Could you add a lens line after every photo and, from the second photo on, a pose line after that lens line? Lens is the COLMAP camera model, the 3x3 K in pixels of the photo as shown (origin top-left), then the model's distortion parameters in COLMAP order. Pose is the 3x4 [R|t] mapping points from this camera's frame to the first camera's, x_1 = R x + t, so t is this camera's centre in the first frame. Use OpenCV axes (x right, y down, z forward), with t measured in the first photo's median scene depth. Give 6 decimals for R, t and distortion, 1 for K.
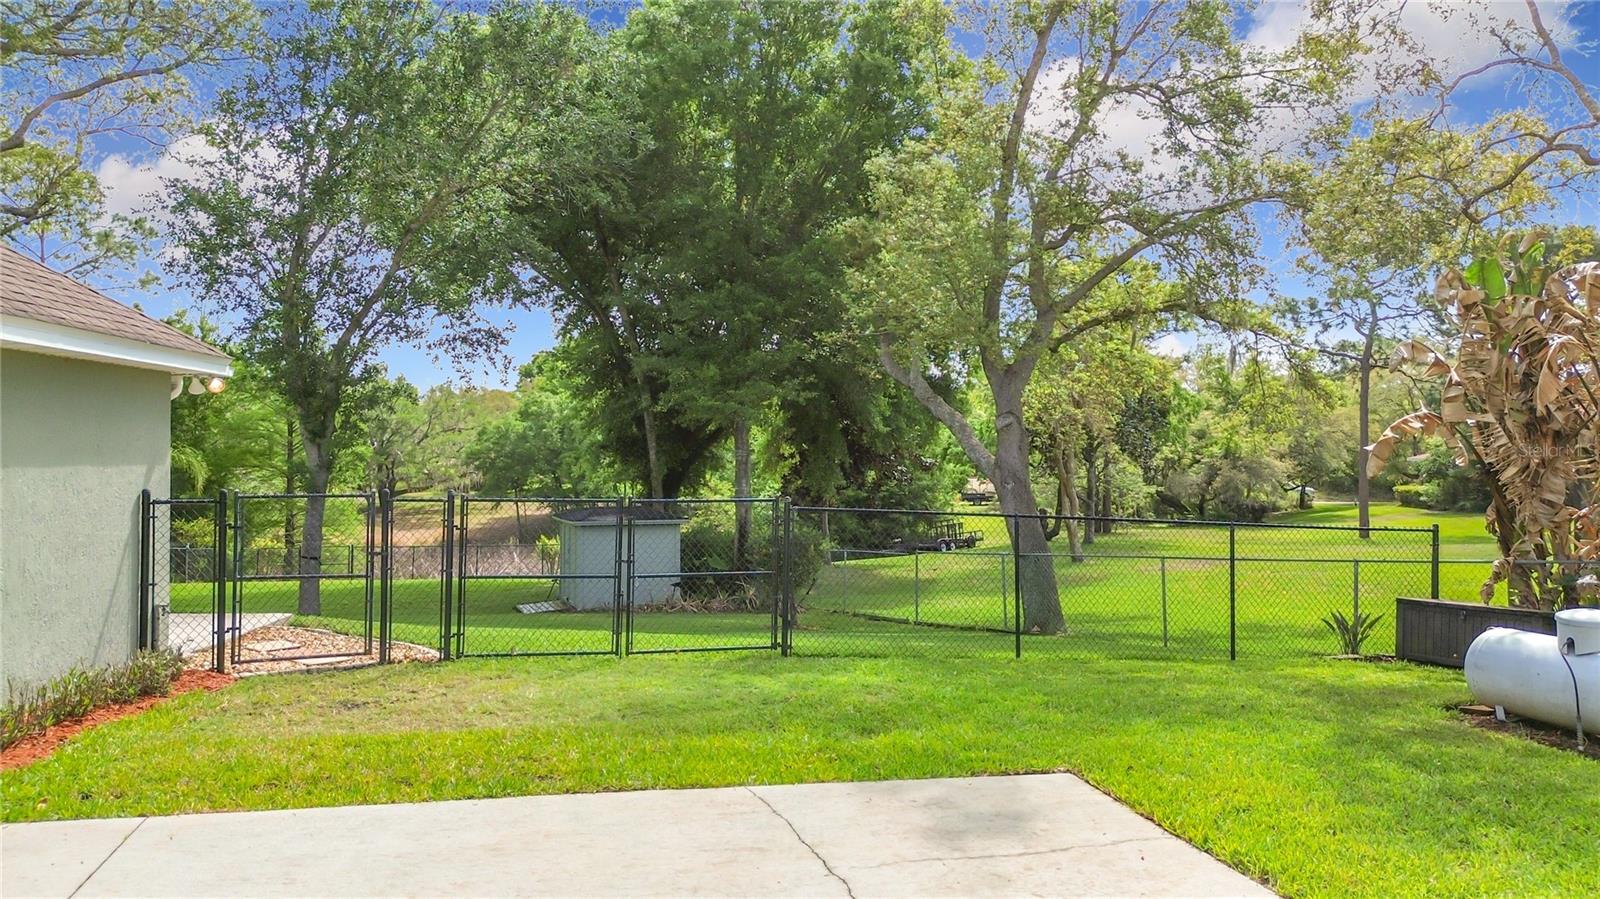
lens RADIAL K [[1125.8, 0, 800.0], [0, 1125.8, 449.5], [0, 0, 1]] dist [0.060653, -0.001065]
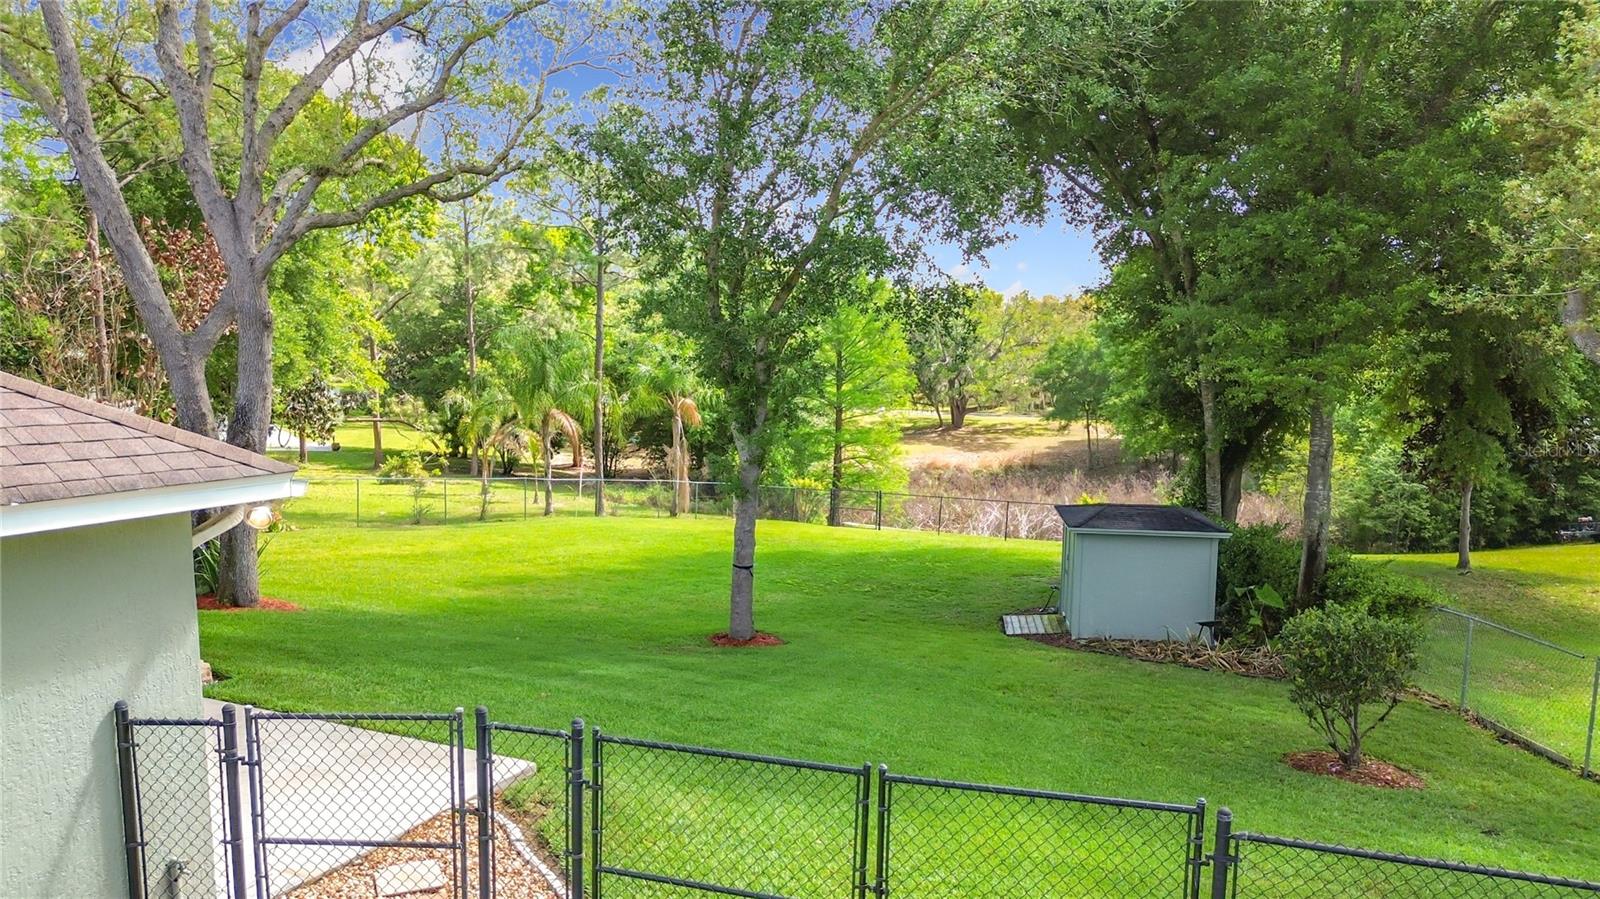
lens RADIAL K [[1169.3, 0, 799.7], [0, 1169.3, 515.8], [0, 0, 1]] dist [0.071704, -0.093632]
pose [[0.873147, 0.077717, -0.481223, 0.016875], [-0.008638, 0.989521, 0.144133, -0.040589], [0.487381, -0.121692, 0.864668, 0.152623]]
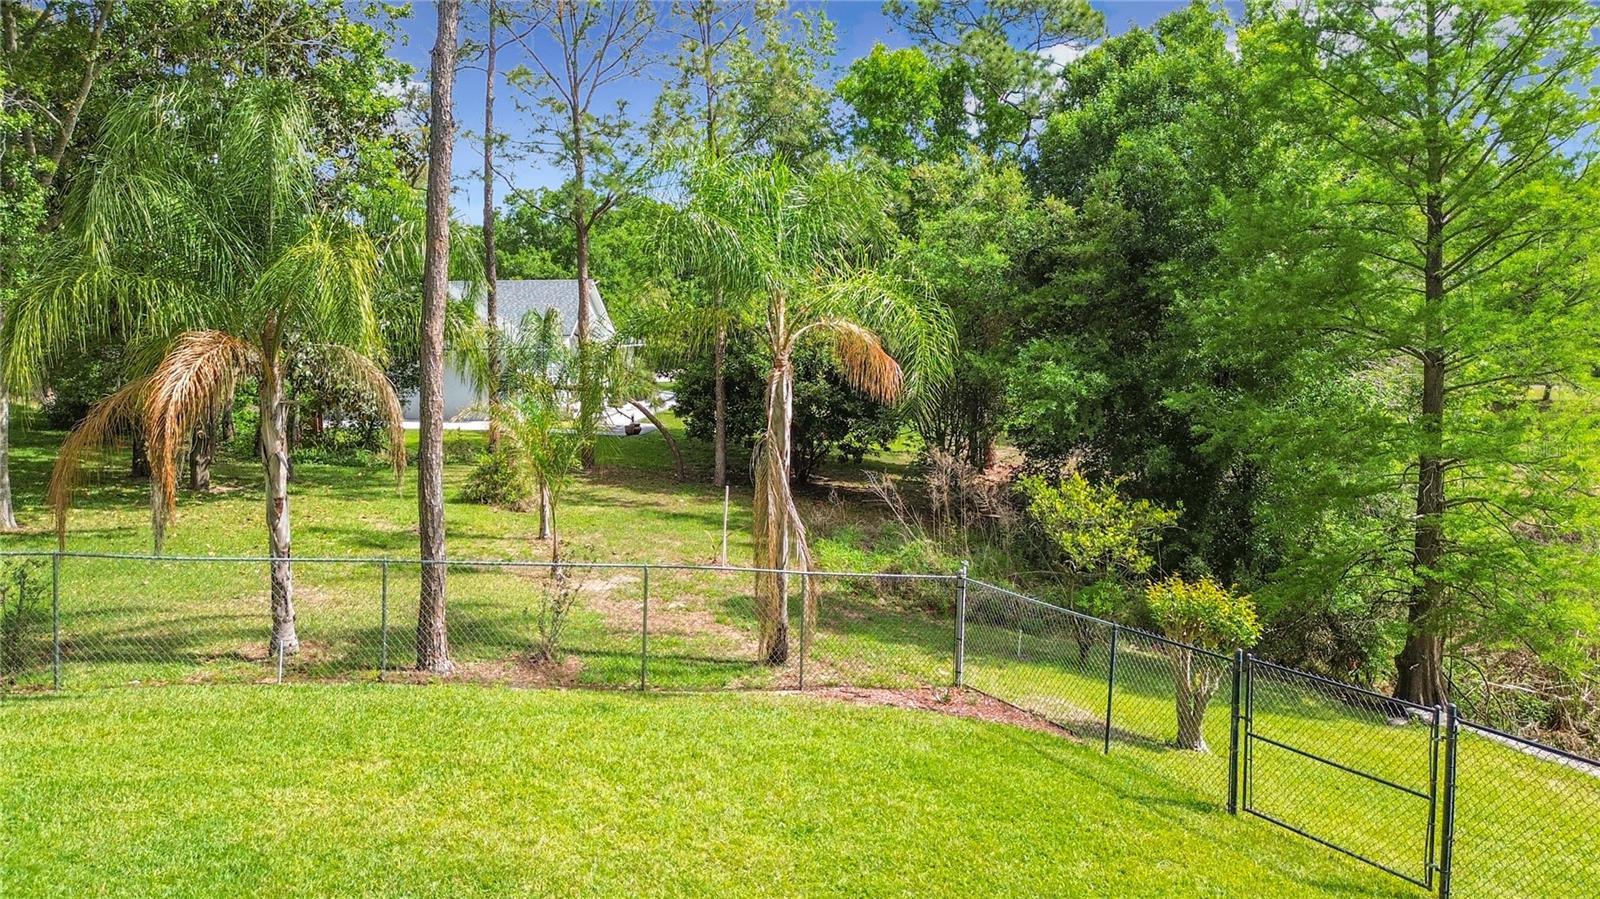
lens RADIAL K [[1160.1, 0, 799.1], [0, 1160.1, 393.8], [0, 0, 1]] dist [0.009396, 0.001227]
pose [[0.460070, 0.042454, -0.886867, -0.314794], [0.011223, 0.998498, 0.053620, 0.020021], [0.887811, -0.034622, 0.458903, 0.945745]]
